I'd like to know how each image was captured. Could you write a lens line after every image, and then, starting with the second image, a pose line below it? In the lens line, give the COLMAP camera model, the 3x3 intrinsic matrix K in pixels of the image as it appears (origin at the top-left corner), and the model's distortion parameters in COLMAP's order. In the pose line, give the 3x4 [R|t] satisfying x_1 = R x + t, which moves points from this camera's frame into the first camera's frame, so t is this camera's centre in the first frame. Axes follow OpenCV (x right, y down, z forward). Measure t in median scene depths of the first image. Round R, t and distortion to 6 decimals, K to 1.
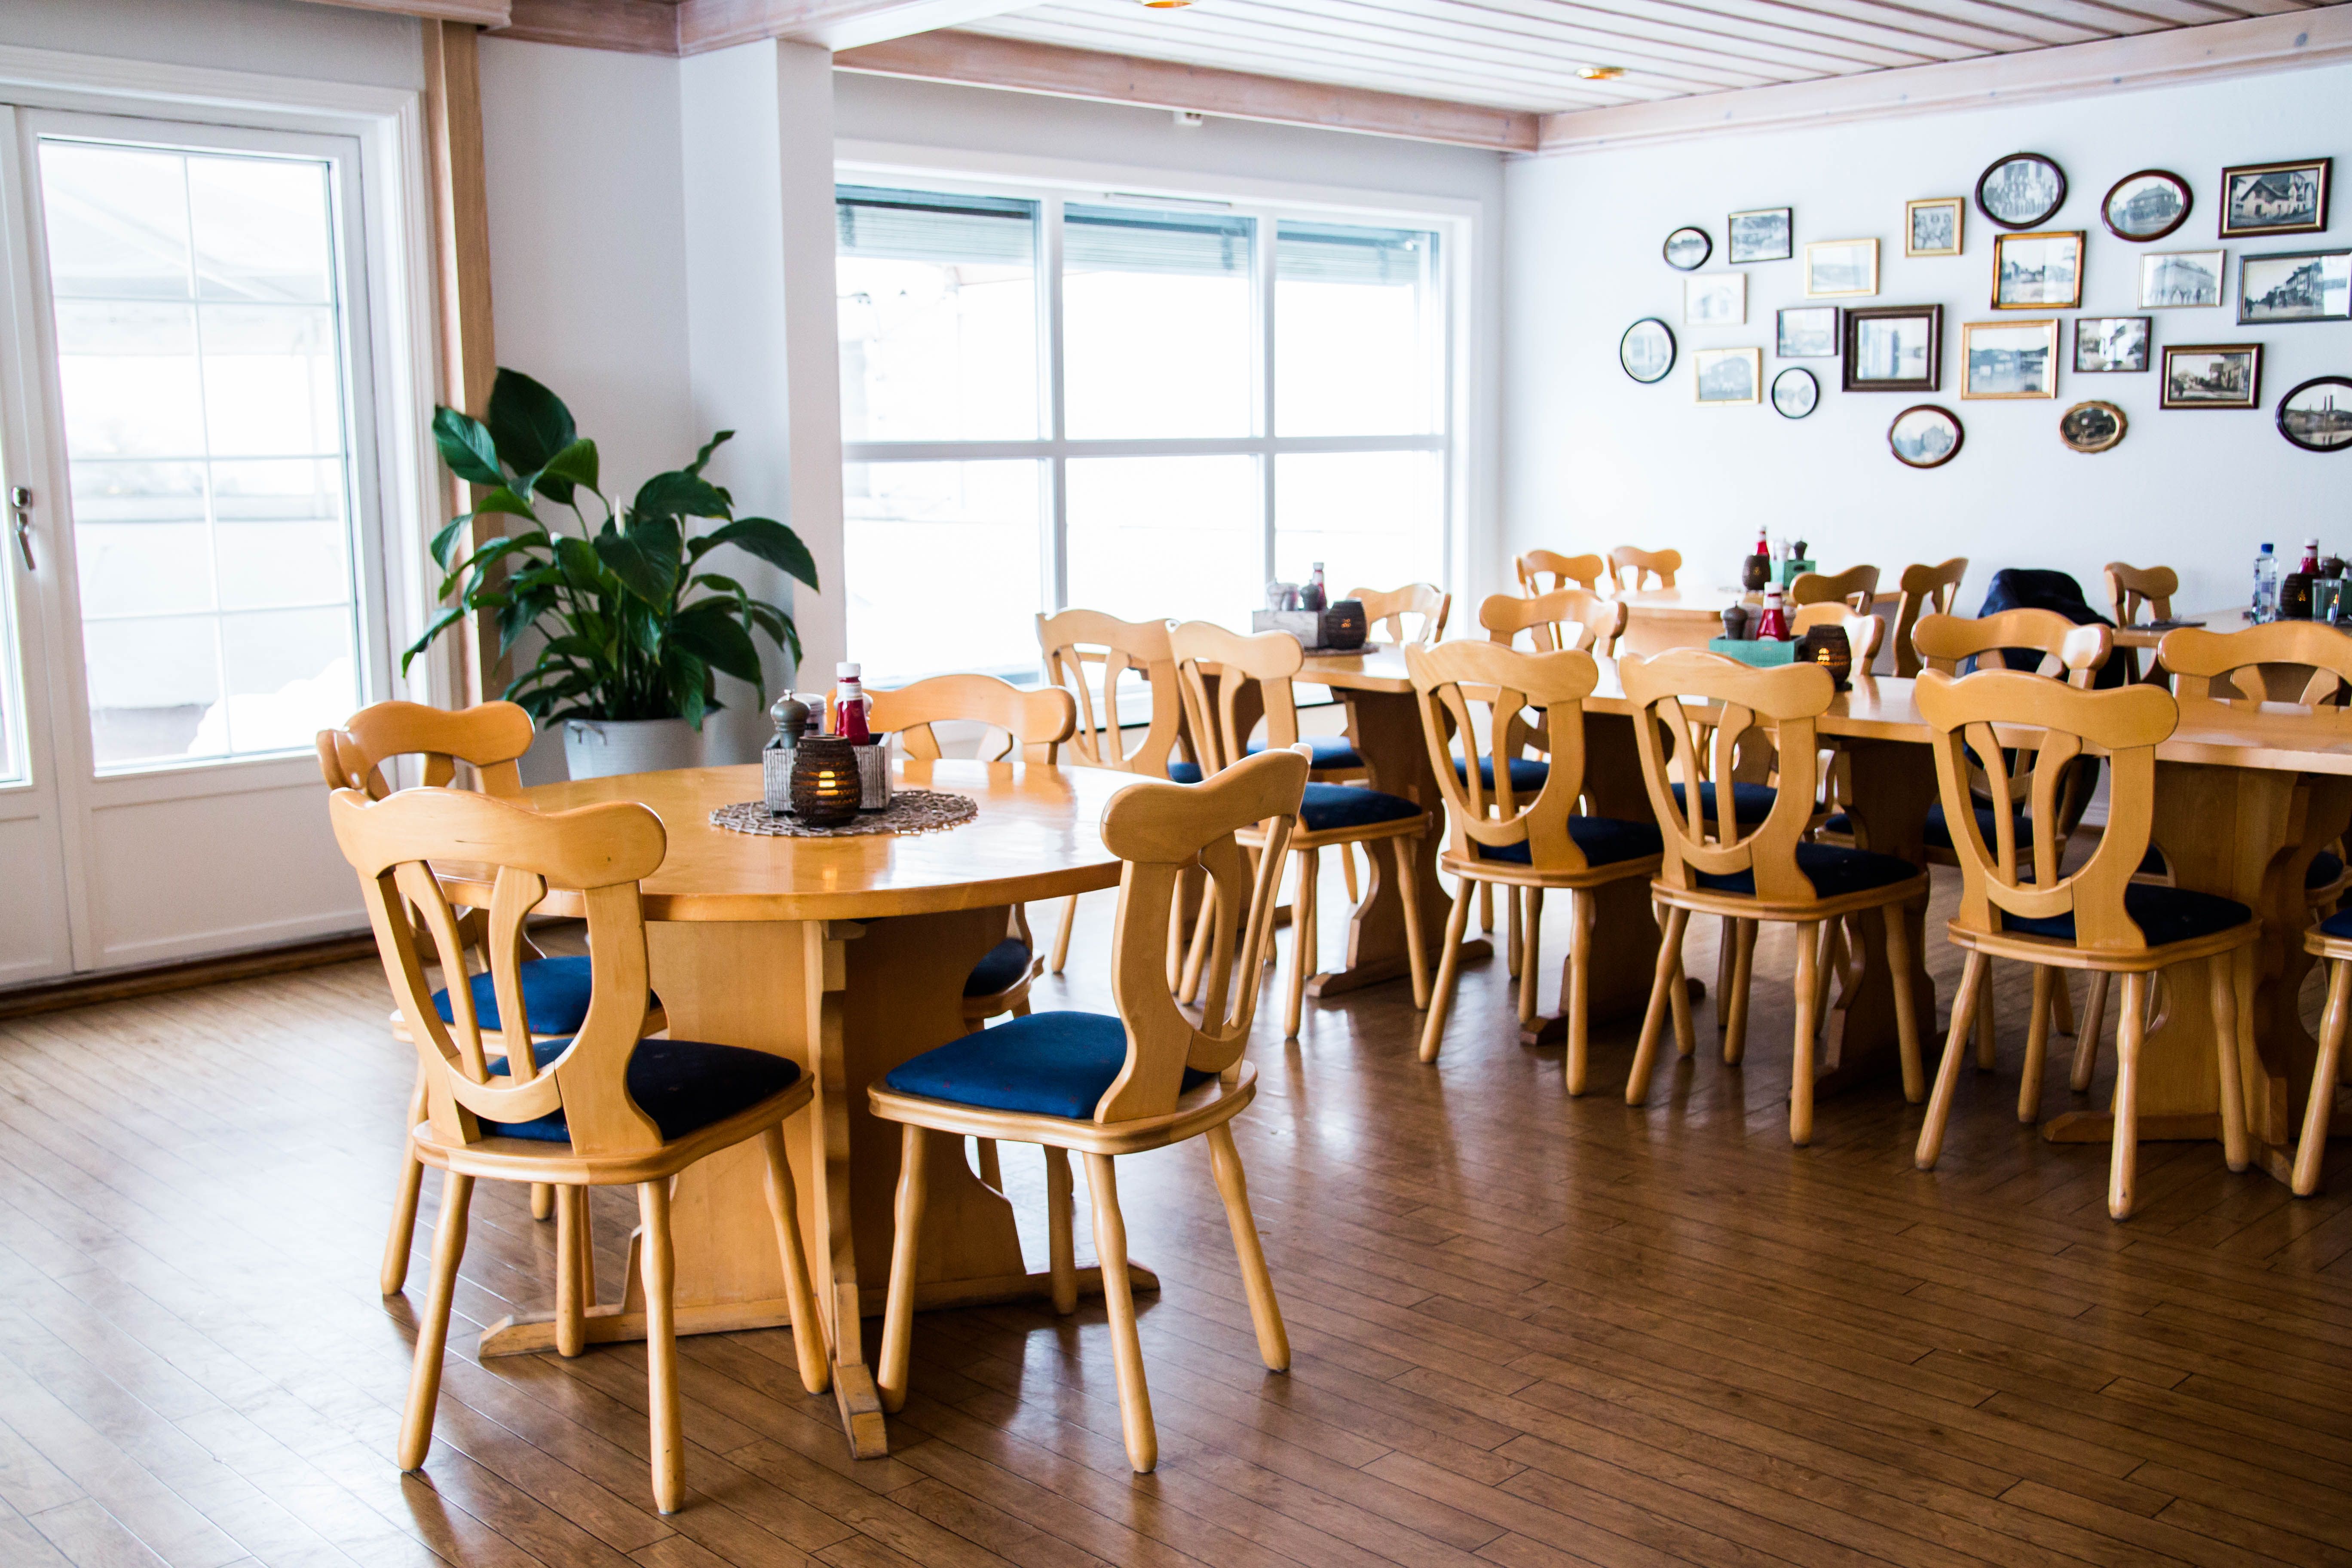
lens RADIAL K [[2318.9, 0, 1179.5], [0, 2318.9, 786.3], [0, 0, 1]] dist [-0.004377, 0.000000]
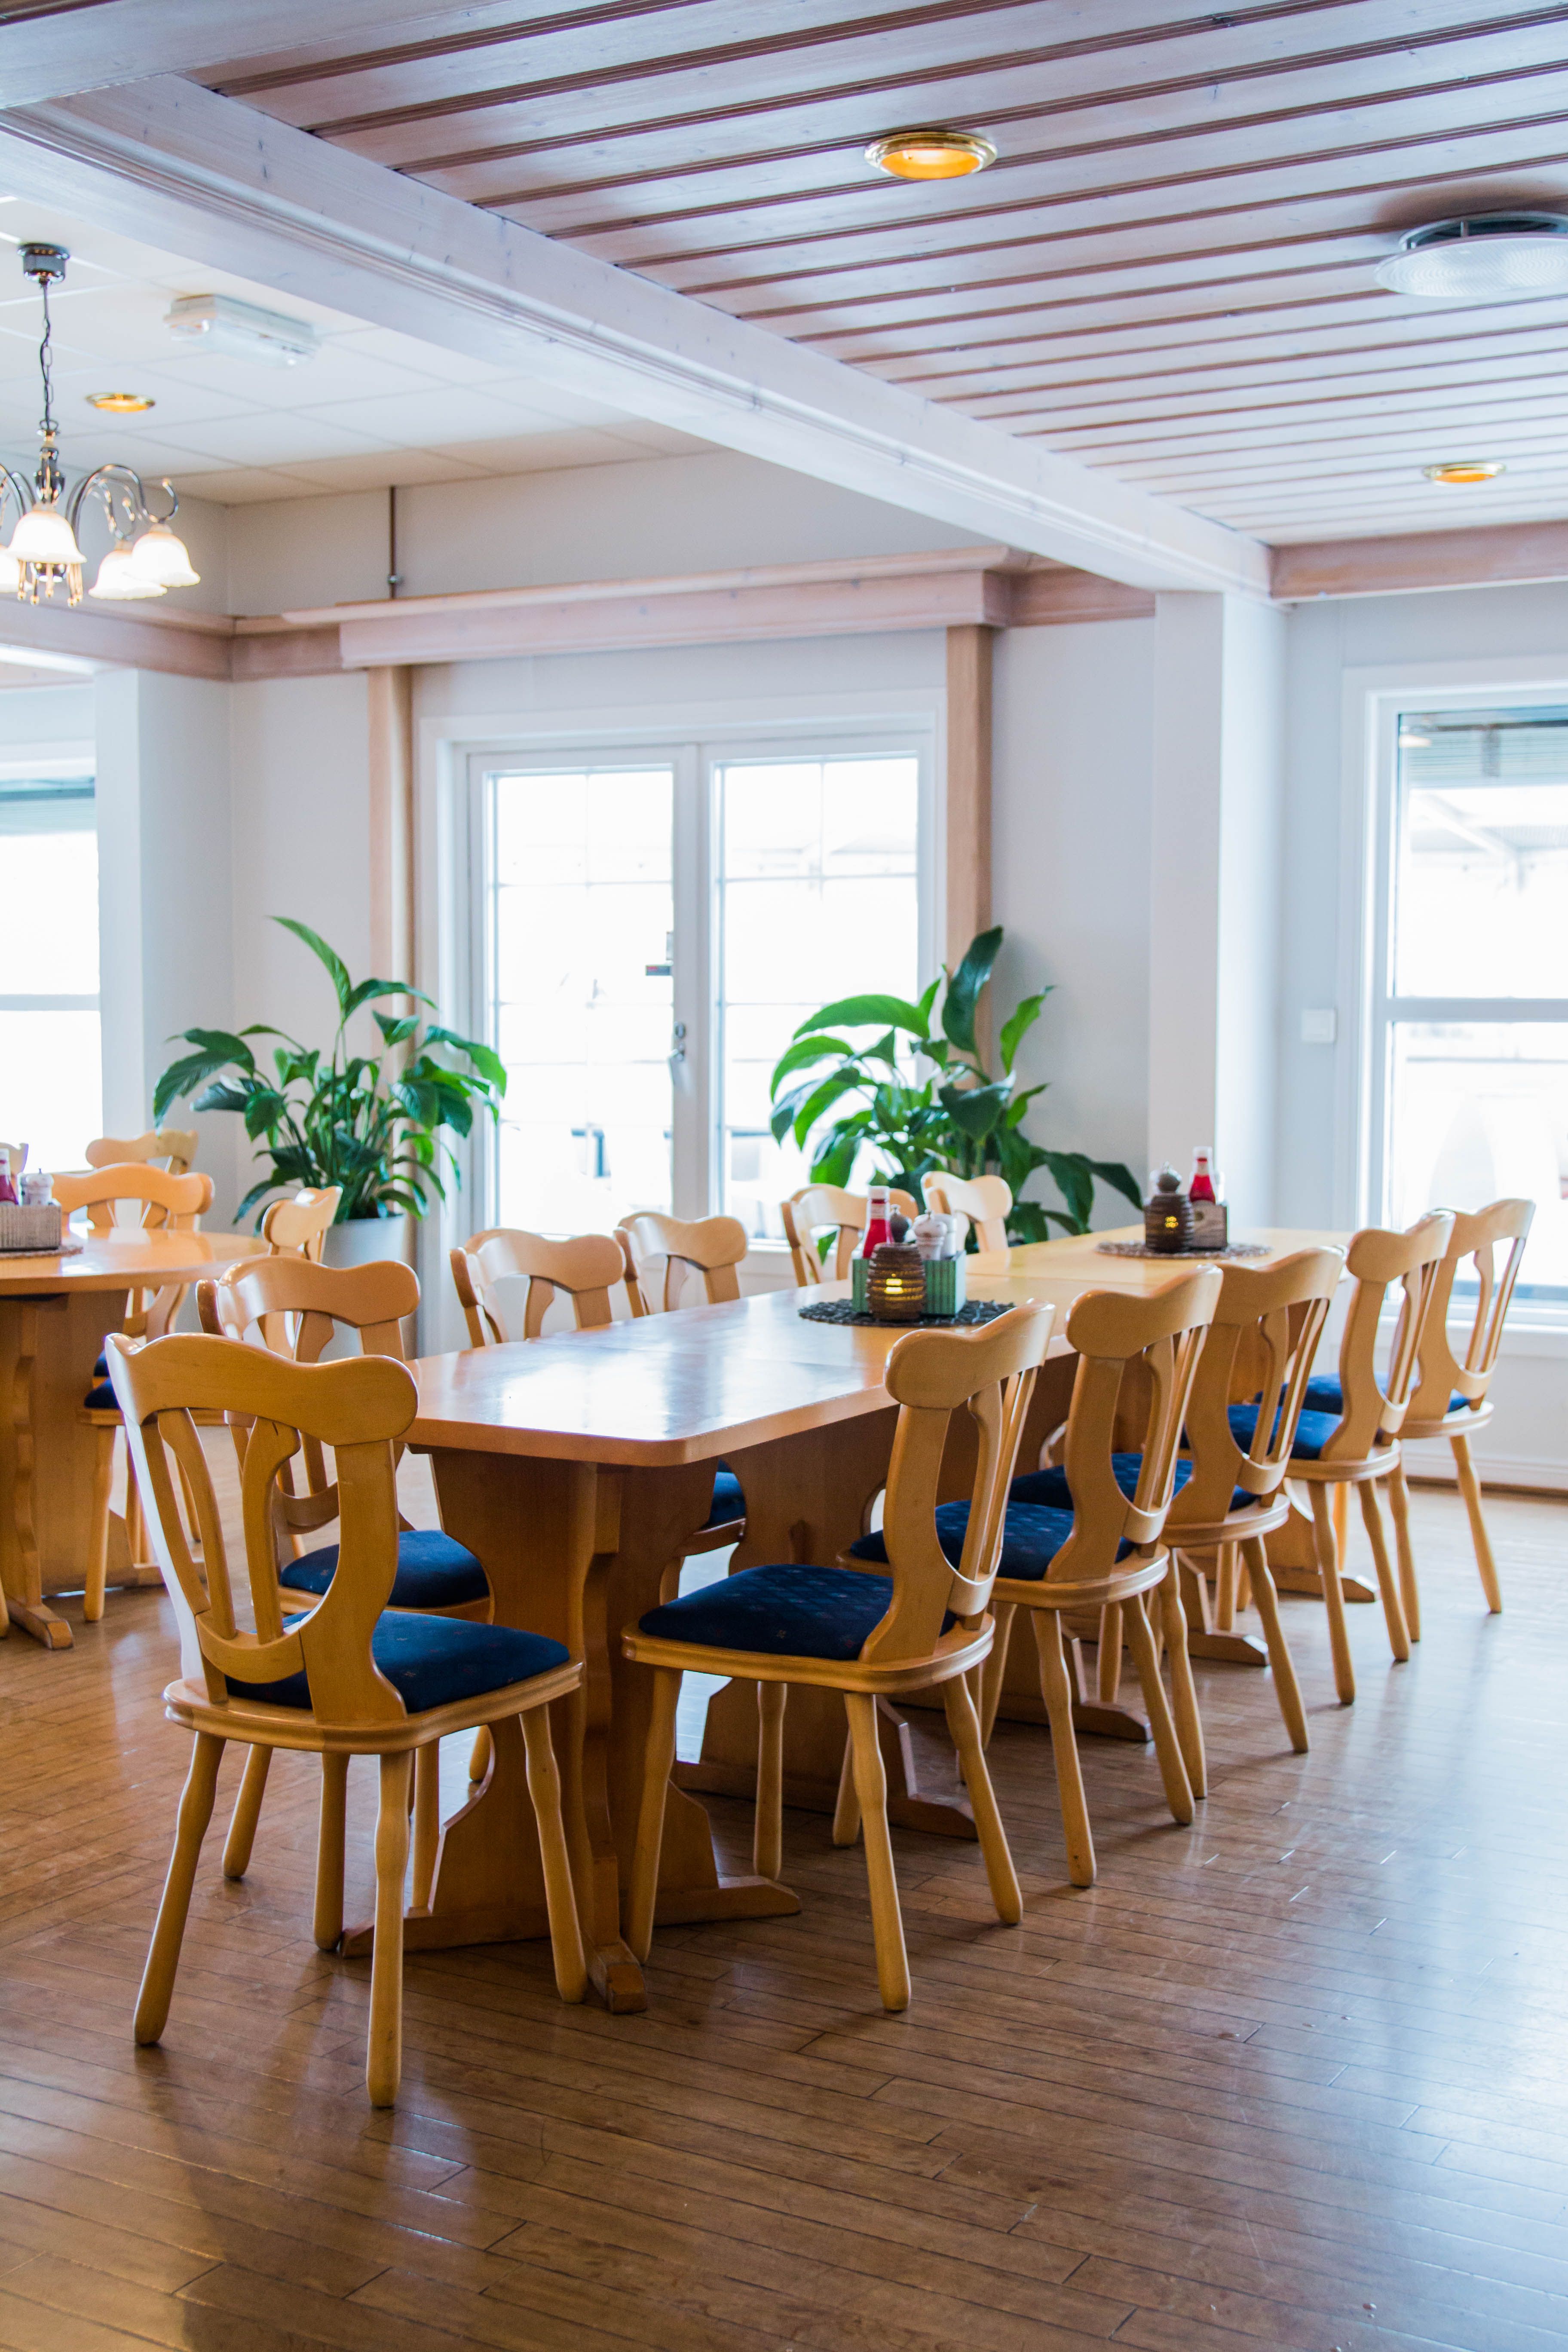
lens RADIAL K [[2761.0, 0, 783.0], [0, 2761.0, 1175.0], [0, 0, 1]] dist [-0.037024, 0.000000]
pose [[0.282230, 0.074458, -0.956453, 1.409034], [-0.143182, 0.989086, 0.034748, -0.146249], [0.948602, 0.127140, 0.289811, 0.829878]]
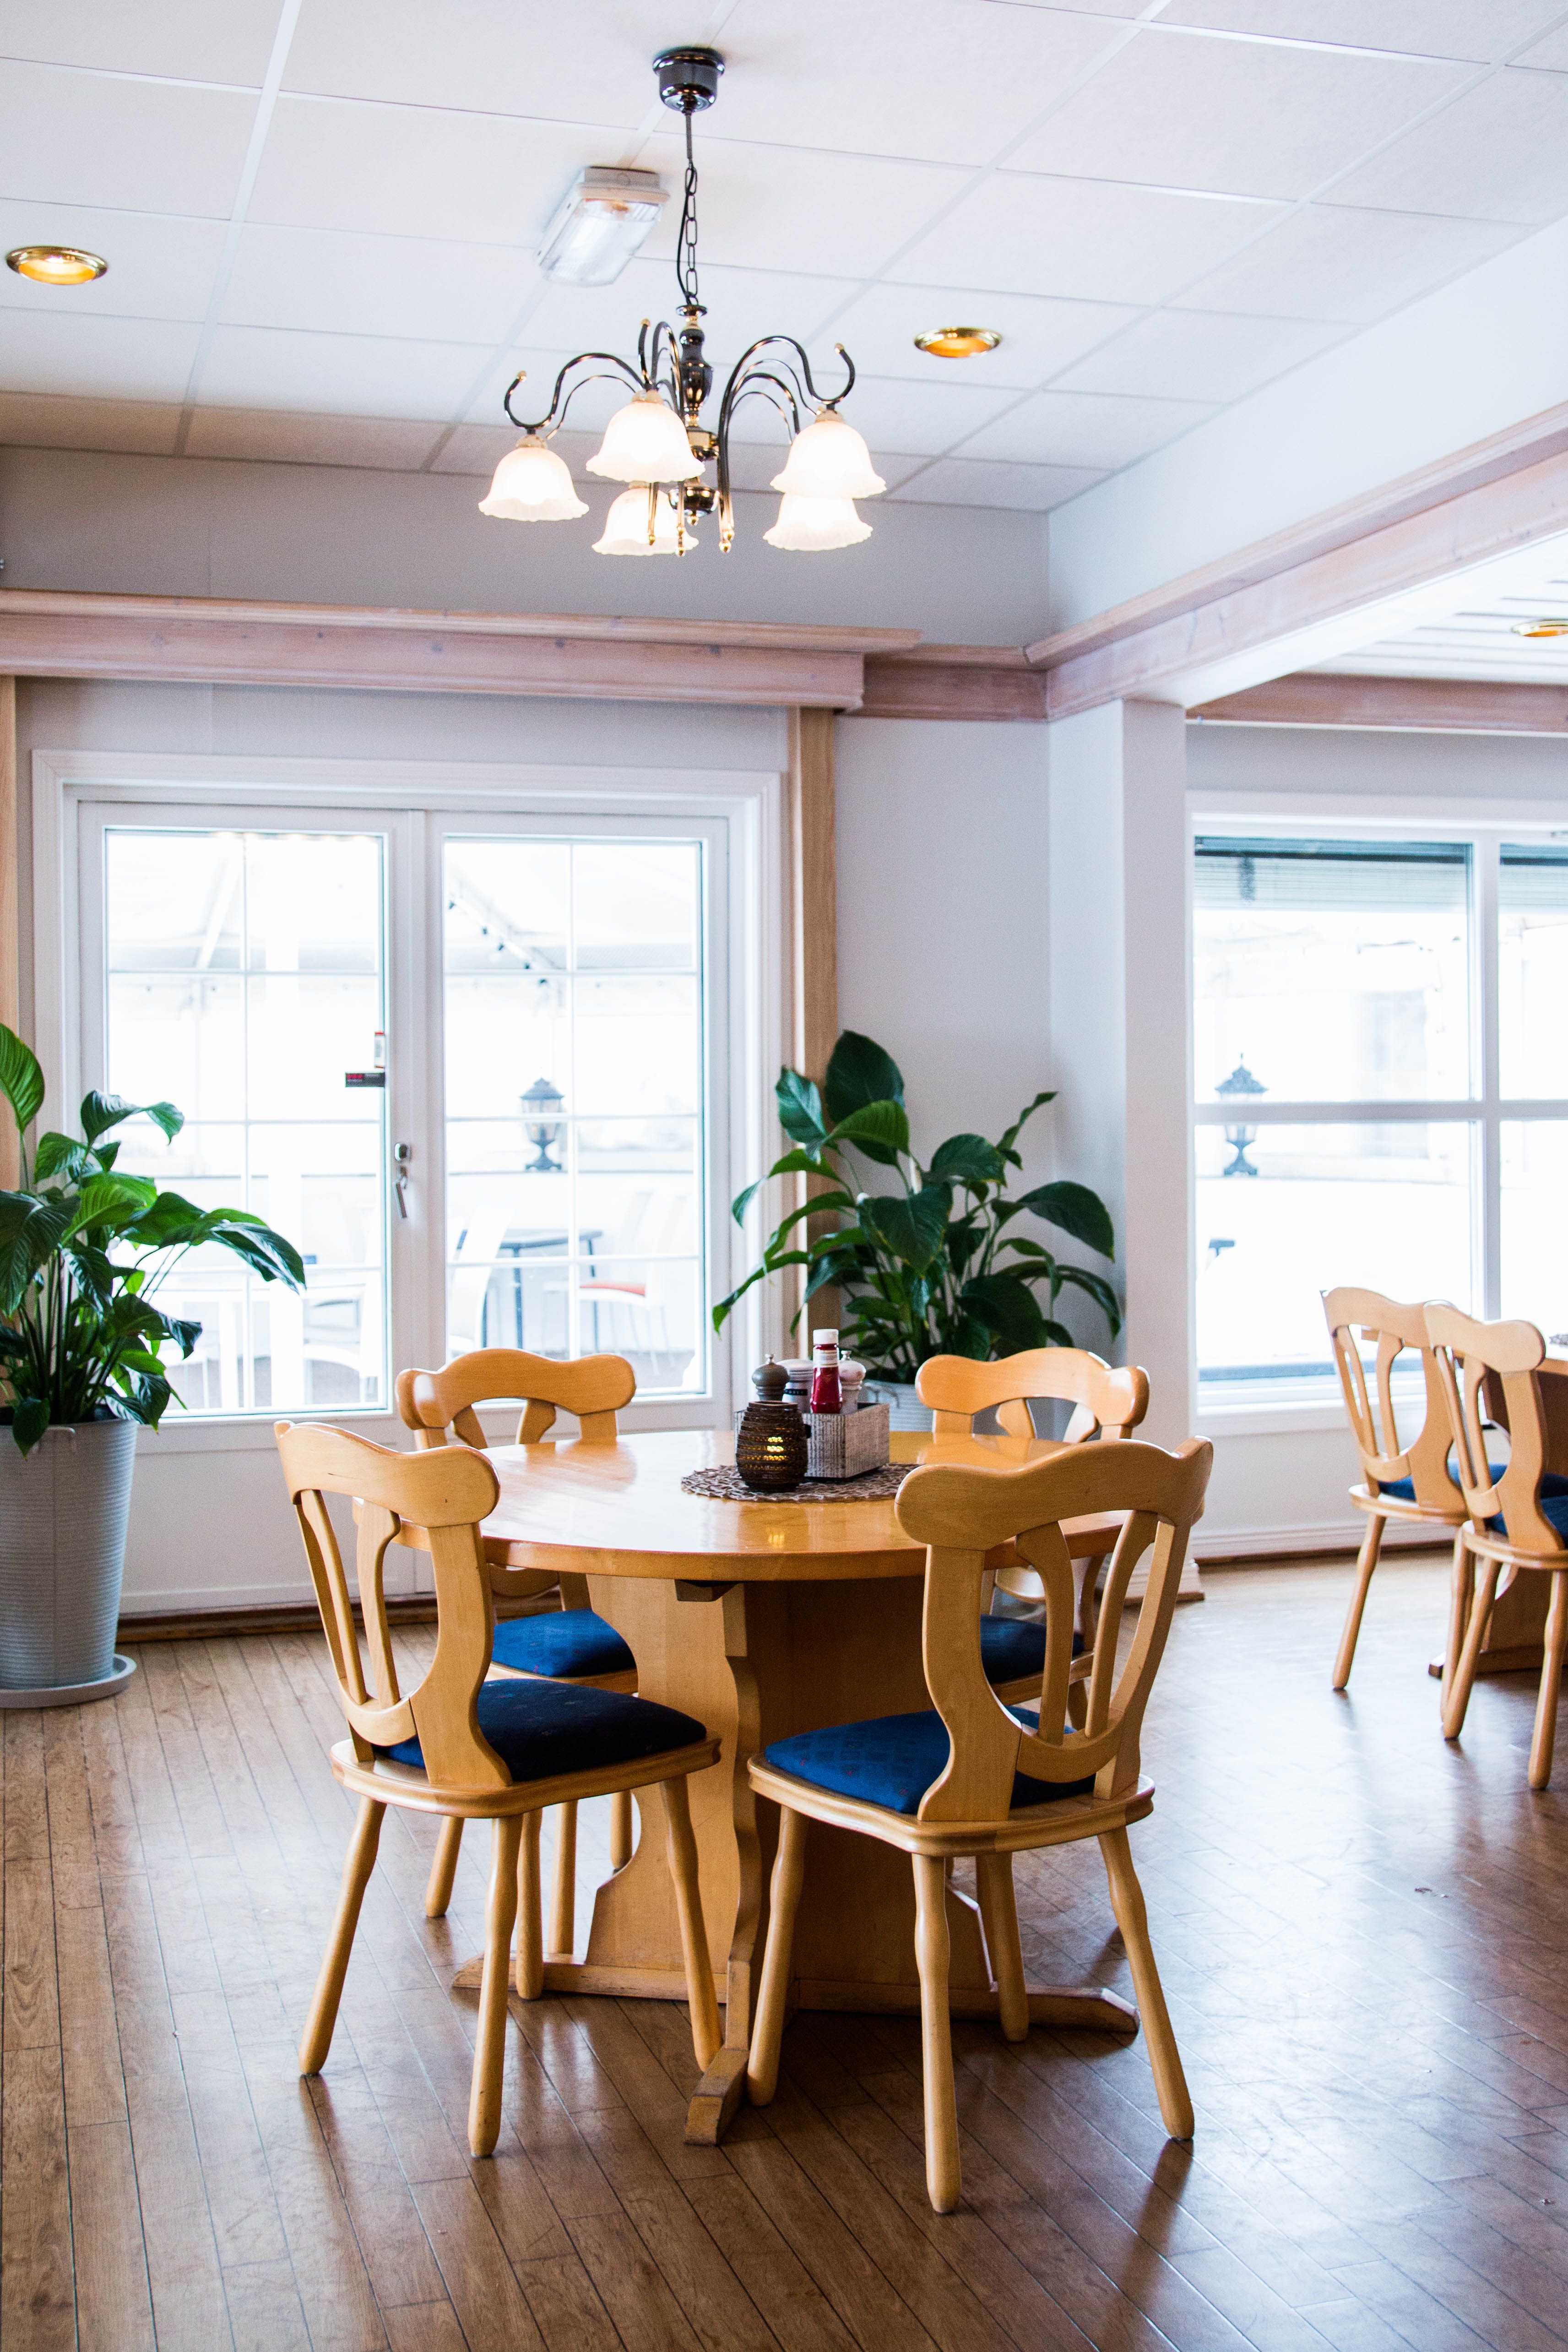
lens RADIAL K [[2532.5, 0, 792.2], [0, 2532.5, 1109.1], [0, 0, 1]] dist [-0.000874, 0.000000]
pose [[0.894751, 0.003618, -0.446551, 0.279345], [-0.066480, 0.989903, -0.125186, -0.007821], [0.441590, 0.141697, 0.885957, 0.008026]]
